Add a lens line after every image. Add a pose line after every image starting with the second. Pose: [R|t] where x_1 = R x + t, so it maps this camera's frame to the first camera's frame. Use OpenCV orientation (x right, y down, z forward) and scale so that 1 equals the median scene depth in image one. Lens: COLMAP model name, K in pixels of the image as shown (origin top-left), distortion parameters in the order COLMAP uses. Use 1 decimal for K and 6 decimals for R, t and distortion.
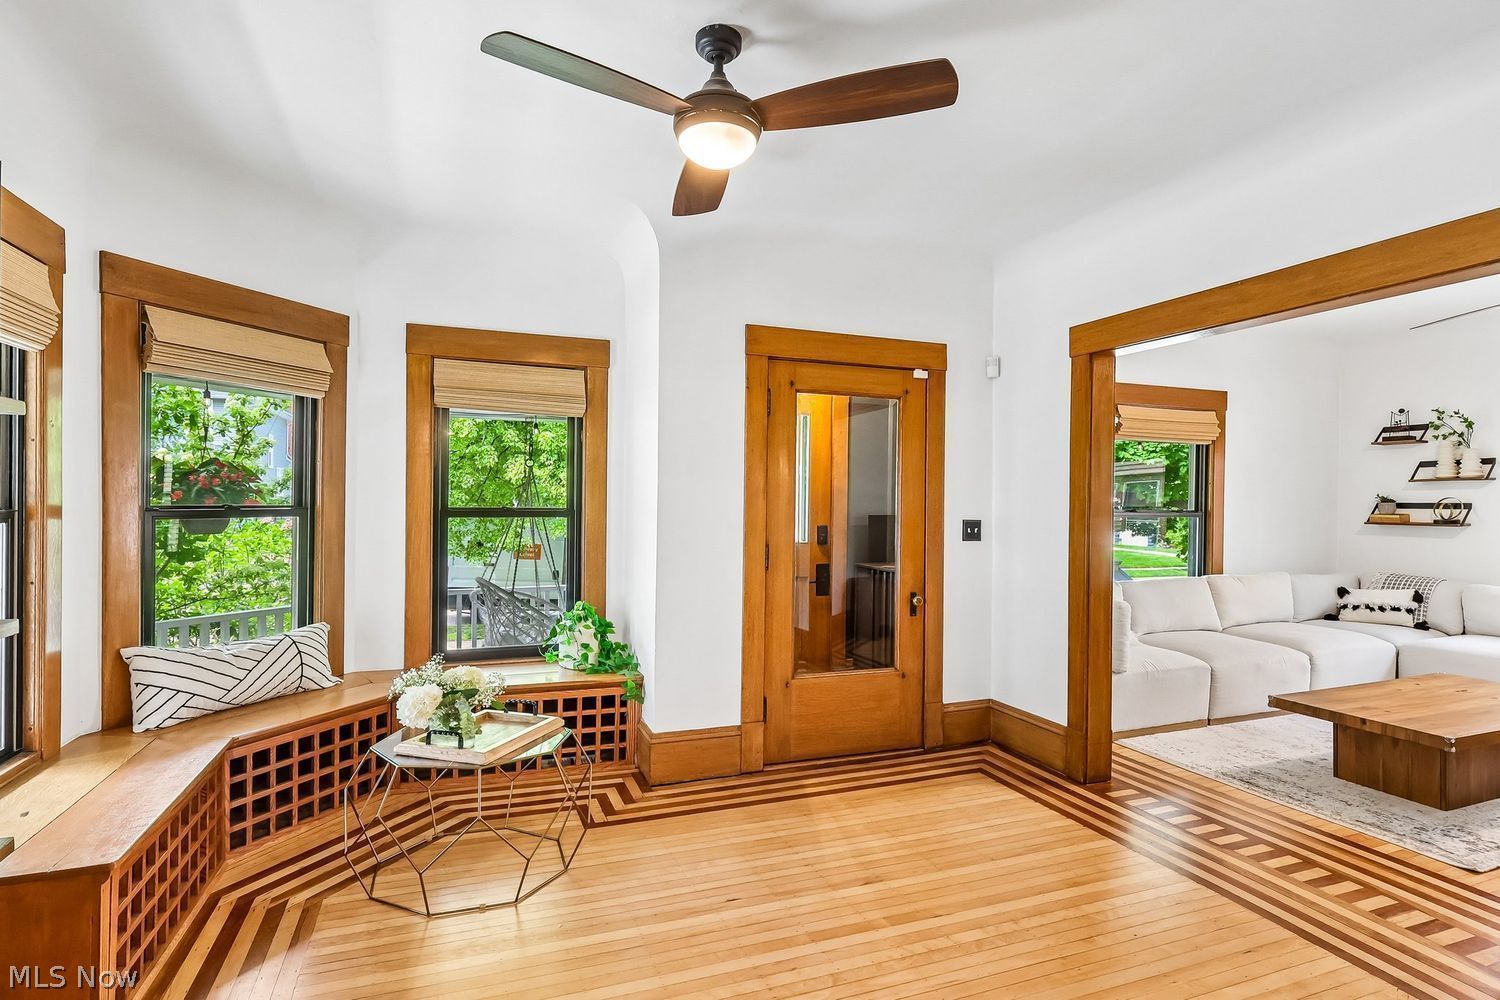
lens RADIAL K [[701.0, 0, 743.3], [0, 701.0, 504.0], [0, 0, 1]] dist [0.006347, 0.001606]
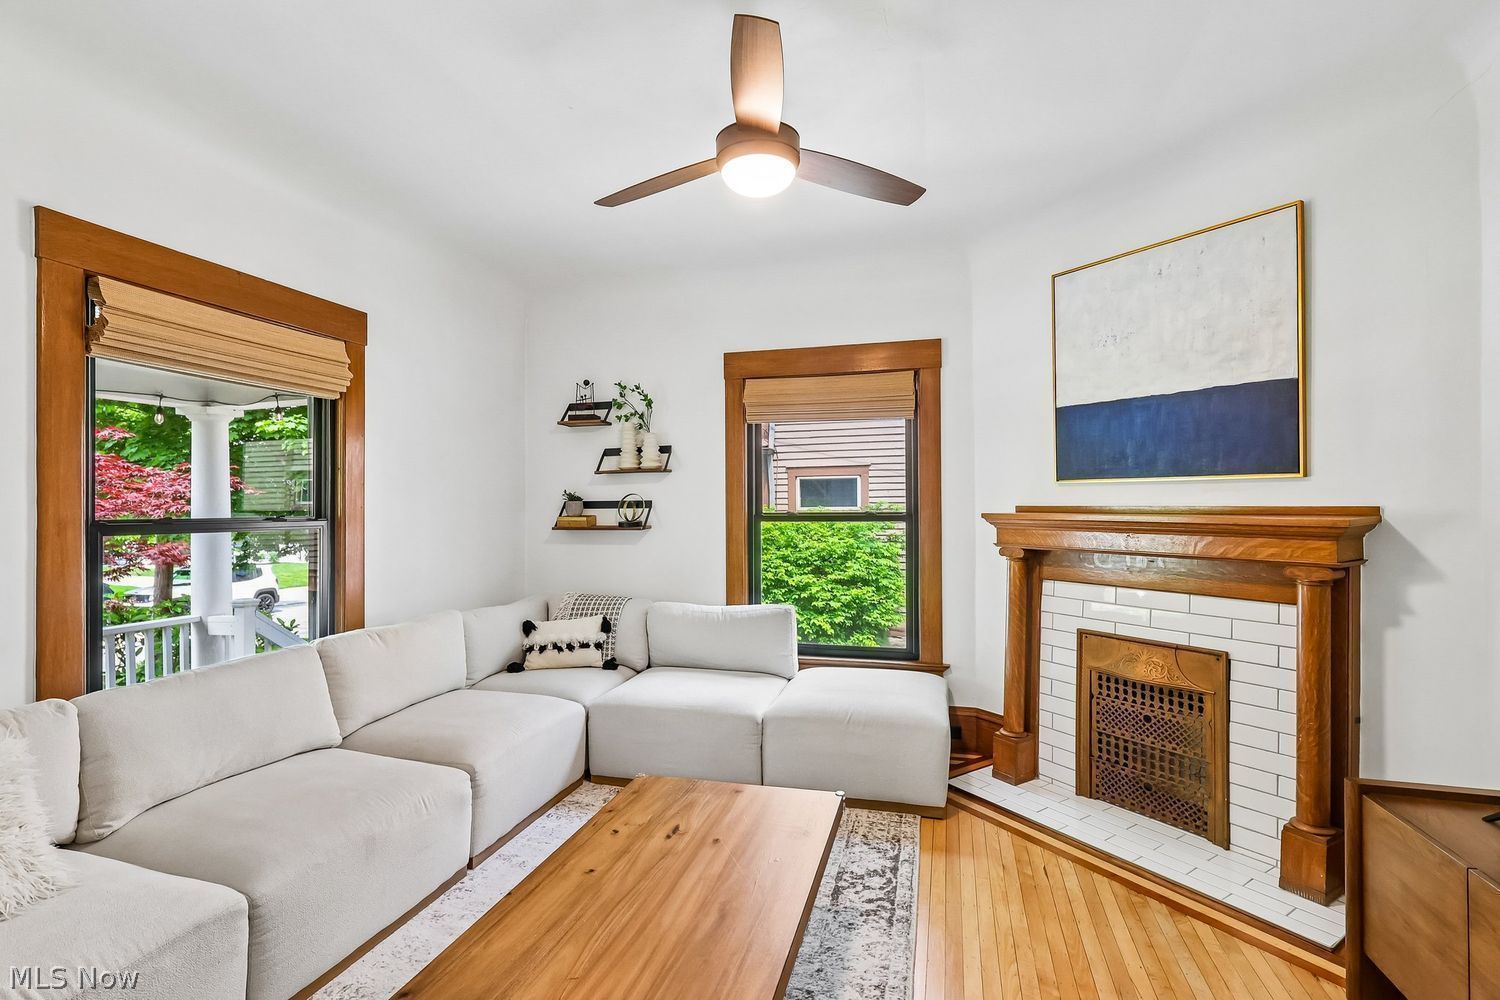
lens RADIAL K [[701.0, 0, 743.7], [0, 701.0, 506.9], [0, 0, 1]] dist [0.006347, 0.001606]
pose [[0.563559, -0.008540, 0.826032, 0.407523], [0.013459, 0.999909, 0.001155, 0.006266], [-0.825966, 0.010467, 0.563622, 0.440864]]
